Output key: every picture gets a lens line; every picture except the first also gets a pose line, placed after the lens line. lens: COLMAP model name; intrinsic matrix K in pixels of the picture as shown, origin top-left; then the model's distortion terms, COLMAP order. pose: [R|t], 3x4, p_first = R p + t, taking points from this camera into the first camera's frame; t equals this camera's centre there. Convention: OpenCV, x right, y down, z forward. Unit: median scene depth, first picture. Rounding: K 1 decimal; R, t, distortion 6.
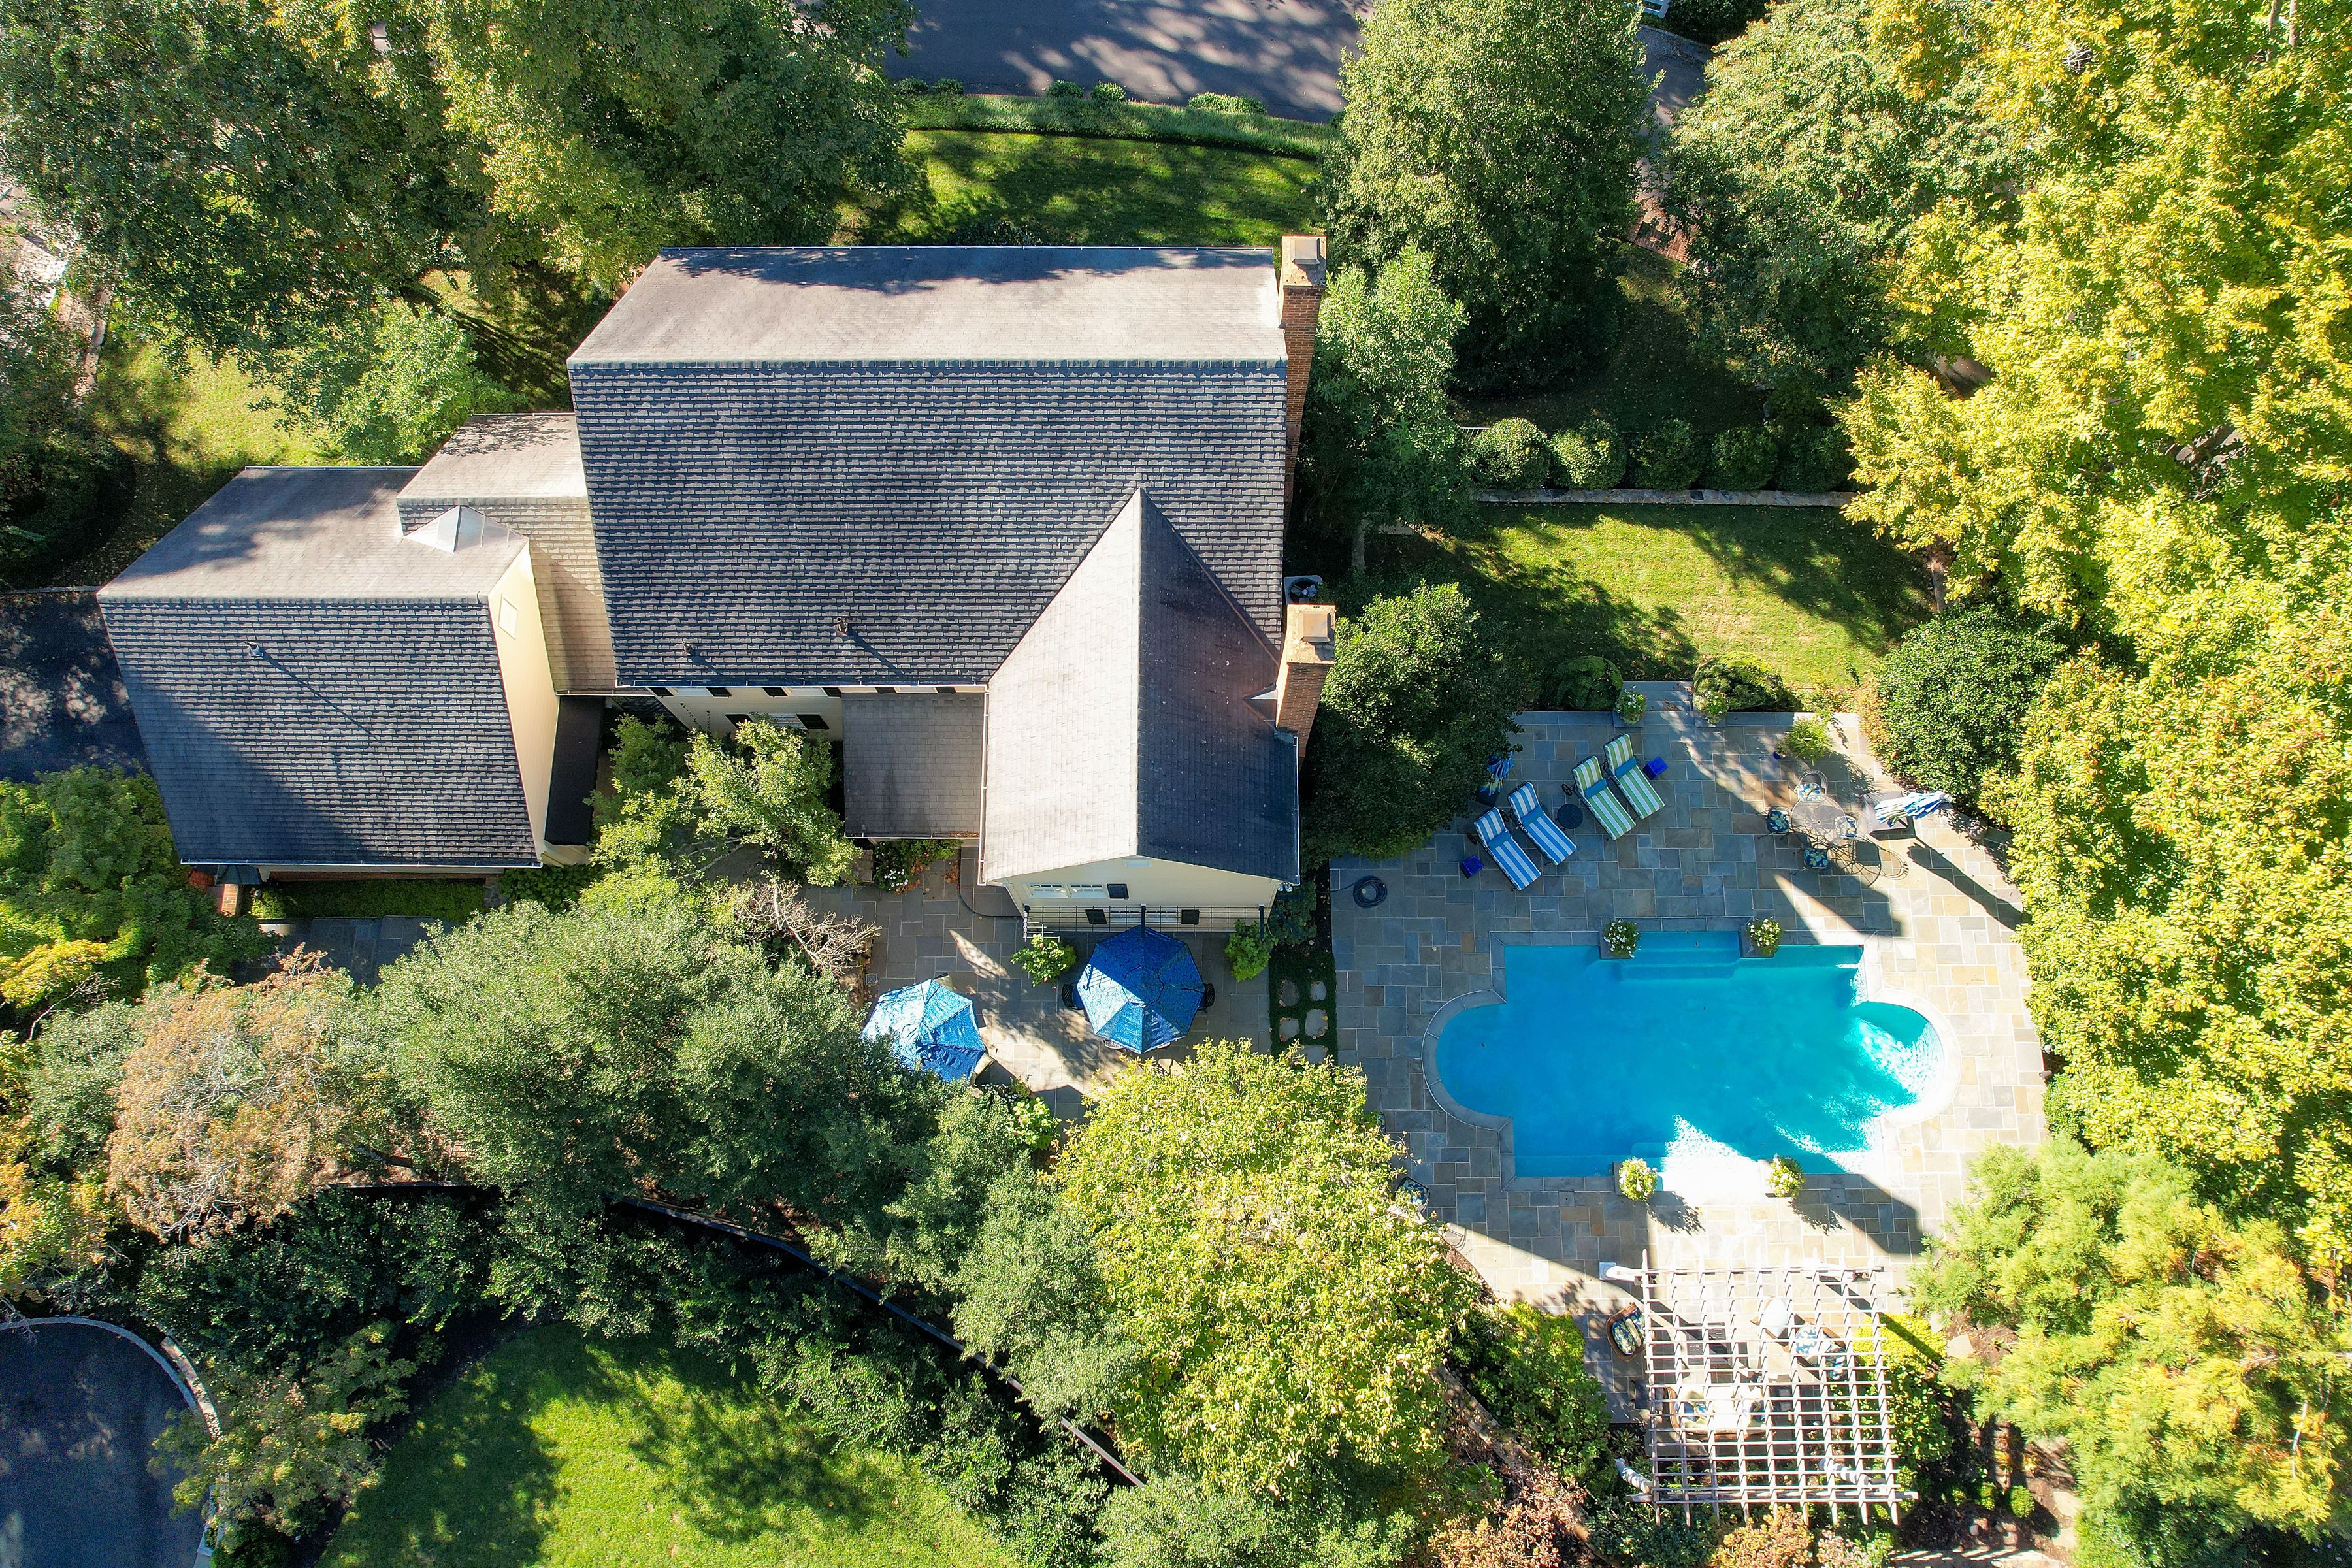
lens RADIAL K [[1483.2, 0, 1178.0], [0, 1483.2, 787.4], [0, 0, 1]] dist [-0.090107, 0.063925]
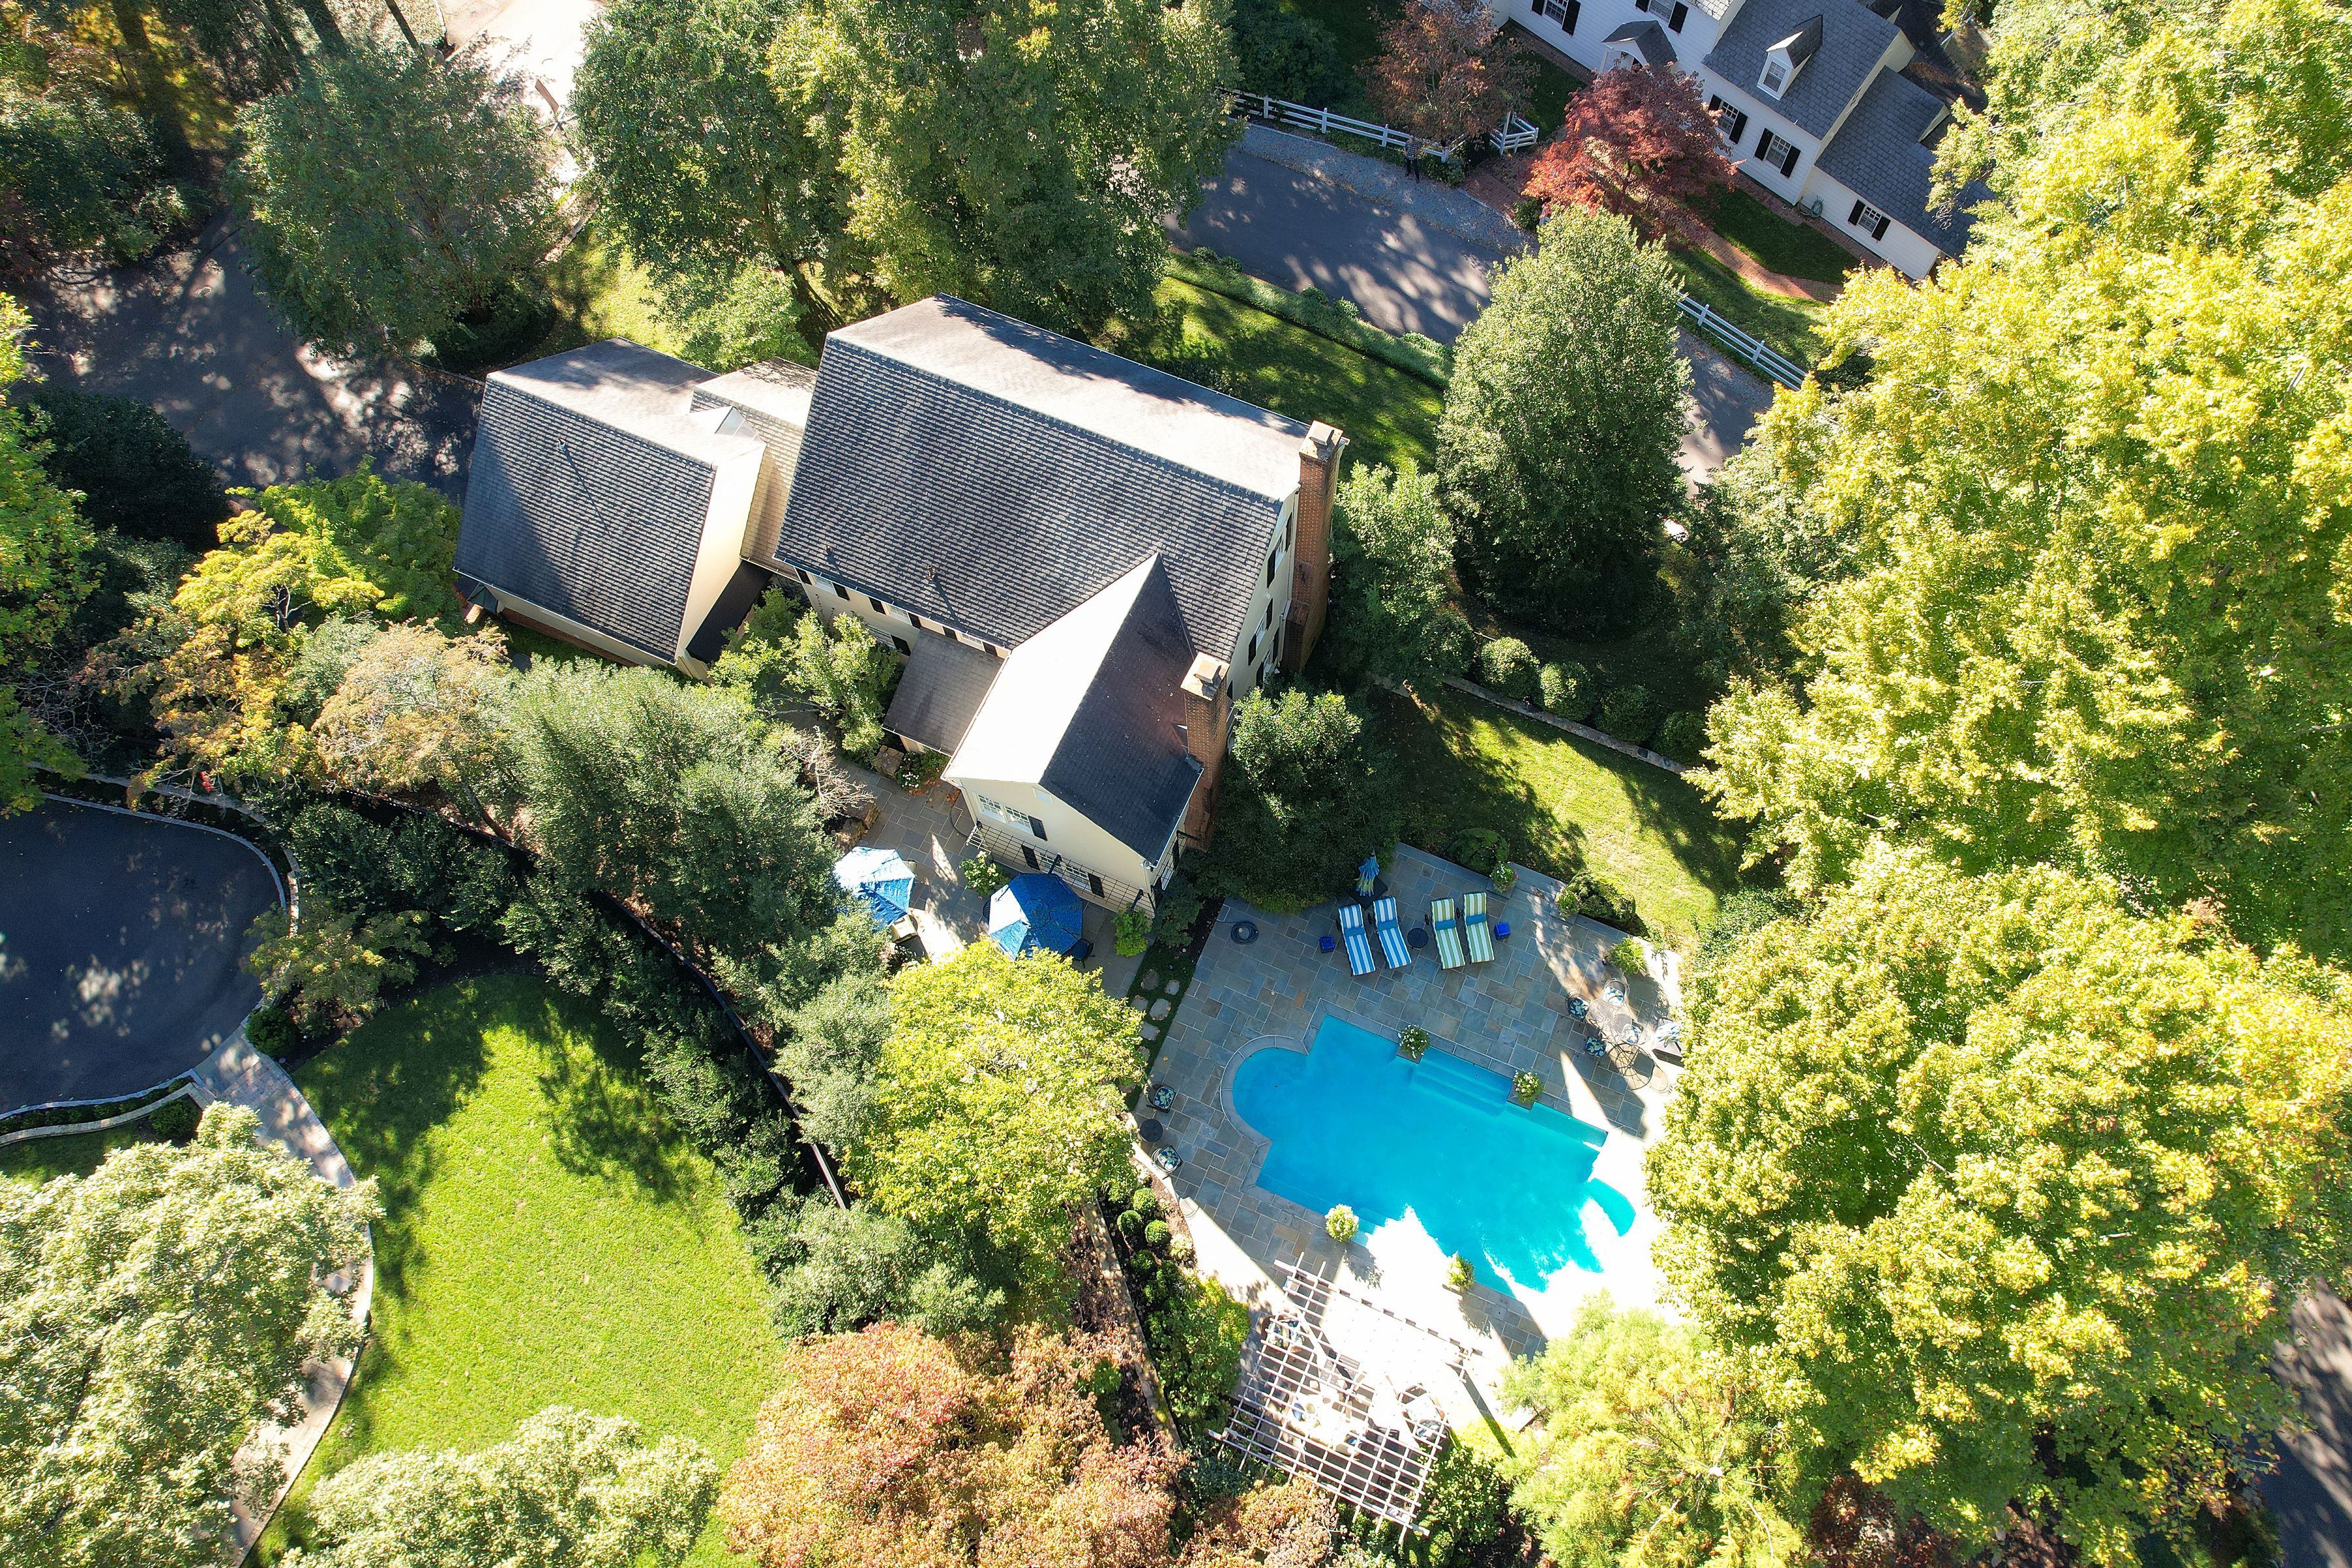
lens RADIAL K [[1604.0, 0, 1285.2], [0, 1604.0, 784.2], [0, 0, 1]] dist [-0.072264, 0.001399]
pose [[0.919173, 0.364611, -0.148927, 0.348176], [-0.383637, 0.914421, -0.129059, 0.128858], [0.089126, 0.175762, 0.980390, -0.377906]]
